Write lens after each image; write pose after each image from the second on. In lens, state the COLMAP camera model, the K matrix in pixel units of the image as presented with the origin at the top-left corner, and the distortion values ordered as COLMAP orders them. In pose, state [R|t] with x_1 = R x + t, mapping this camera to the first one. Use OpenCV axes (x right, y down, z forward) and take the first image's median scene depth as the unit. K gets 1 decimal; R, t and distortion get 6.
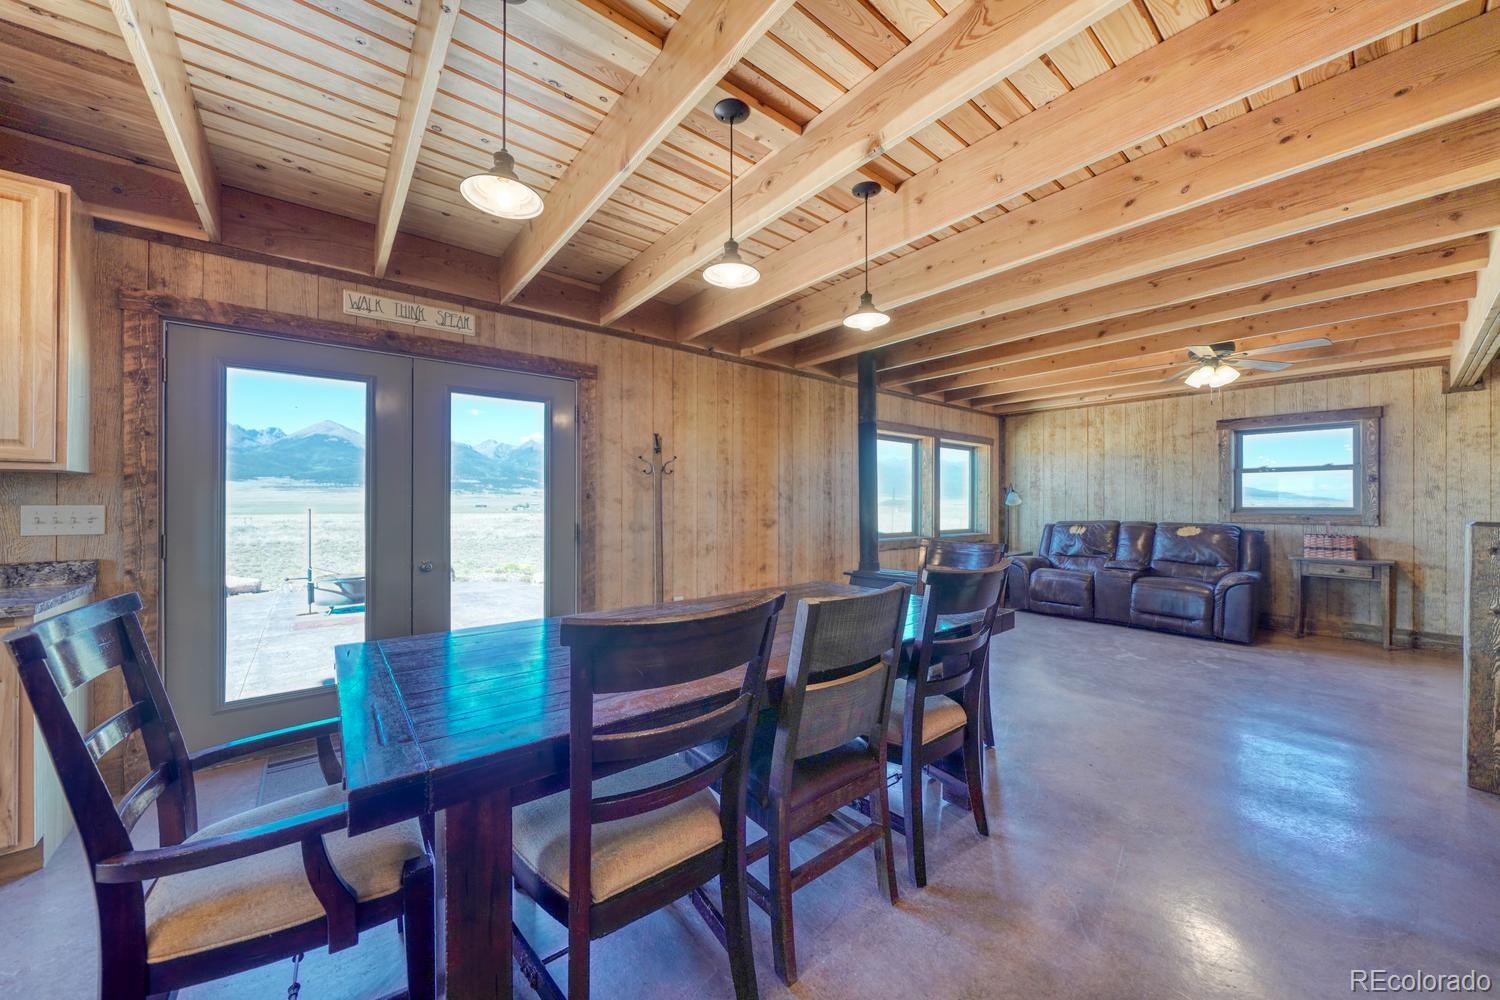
lens RADIAL K [[528.1, 0, 754.3], [0, 528.1, 498.1], [0, 0, 1]] dist [-0.005838, 0.000360]
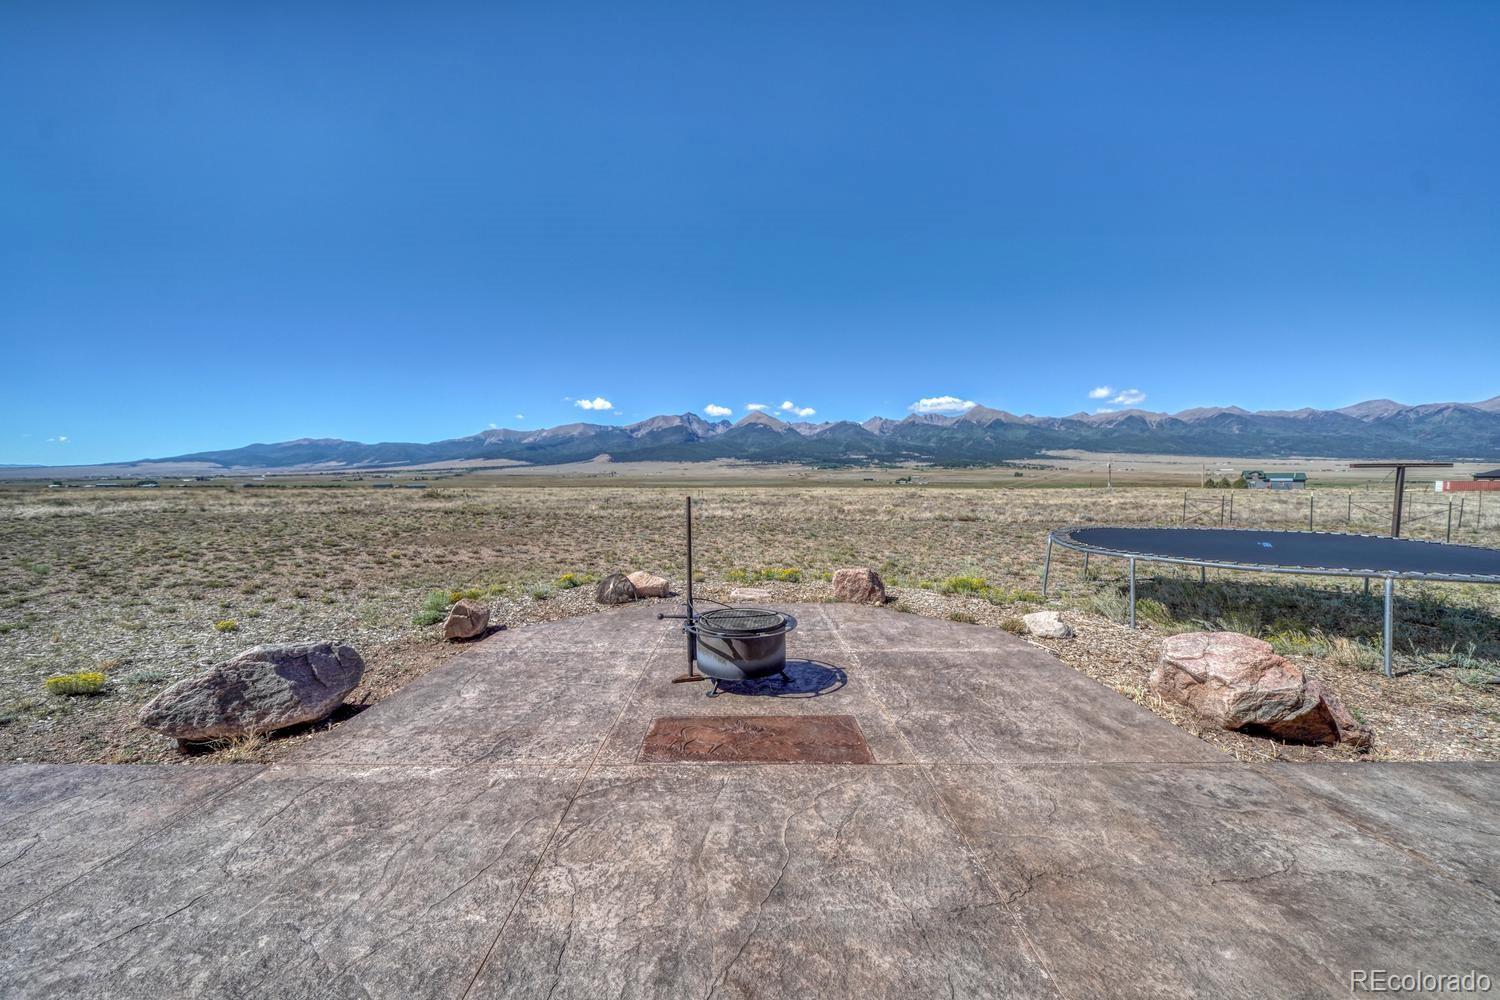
lens RADIAL K [[528.1, 0, 744.0], [0, 528.1, 500.7], [0, 0, 1]] dist [-0.005838, 0.000360]
pose [[0.760208, 0.025252, -0.649189, -1.143030], [0.010885, 0.998609, 0.051589, -0.034632], [0.649589, -0.046284, 0.758875, 1.626824]]
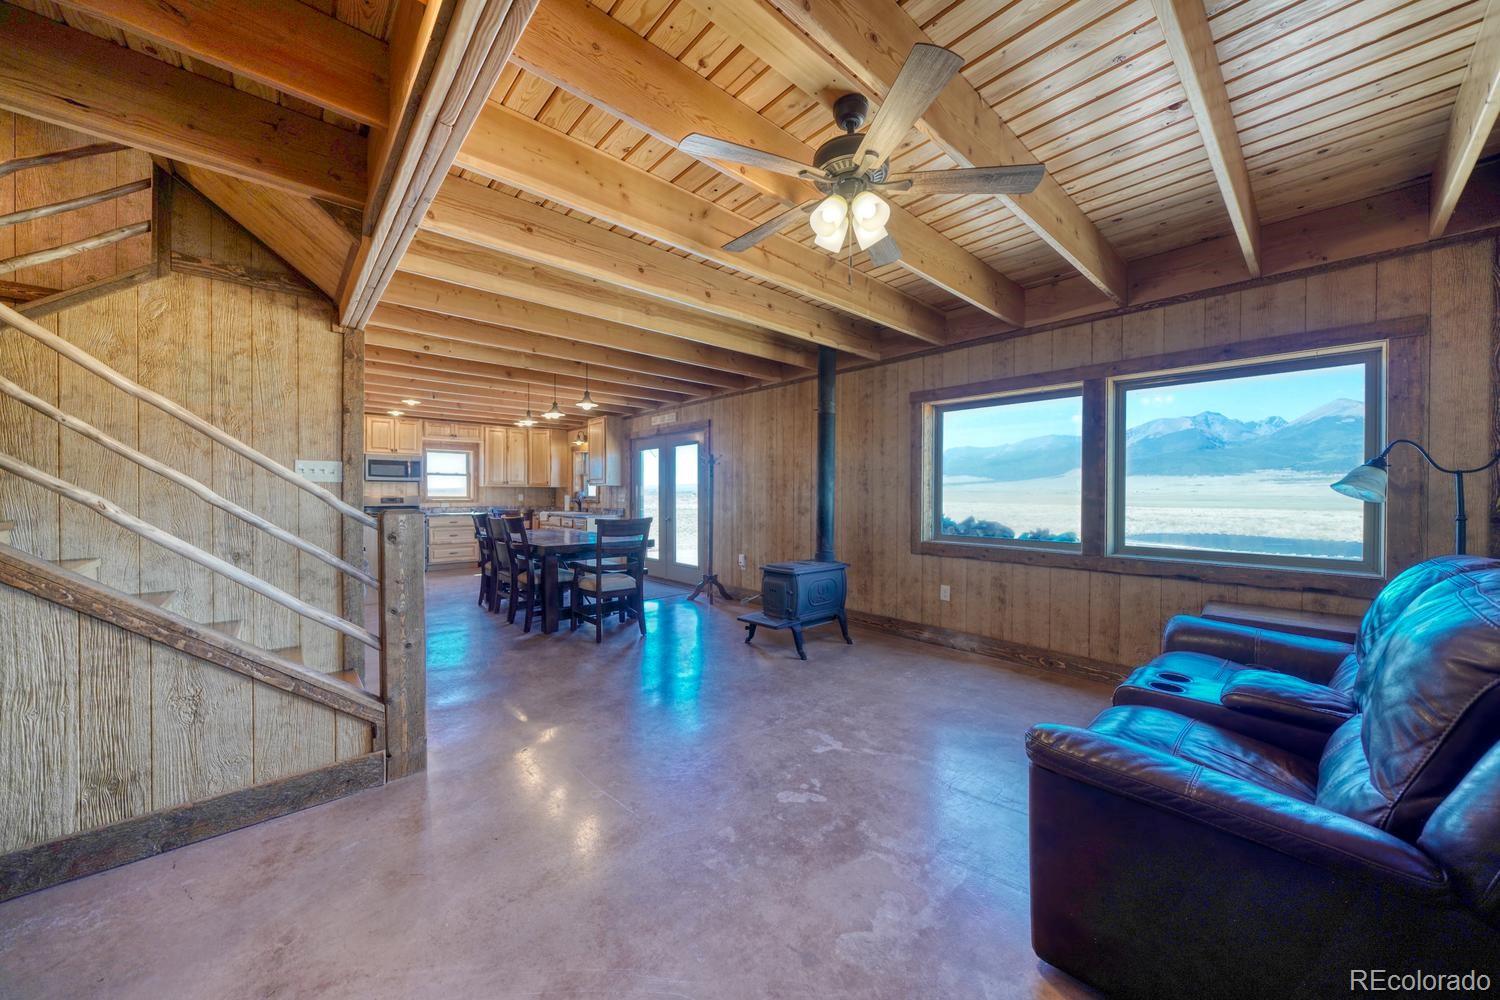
lens RADIAL K [[528.1, 0, 729.2], [0, 528.1, 495.8], [0, 0, 1]] dist [-0.005838, 0.000360]
pose [[0.011173, 0.005214, -0.999924, 2.397237], [0.002729, 0.999983, 0.005245, 0.012821], [0.999934, -0.002788, 0.011159, 1.606461]]
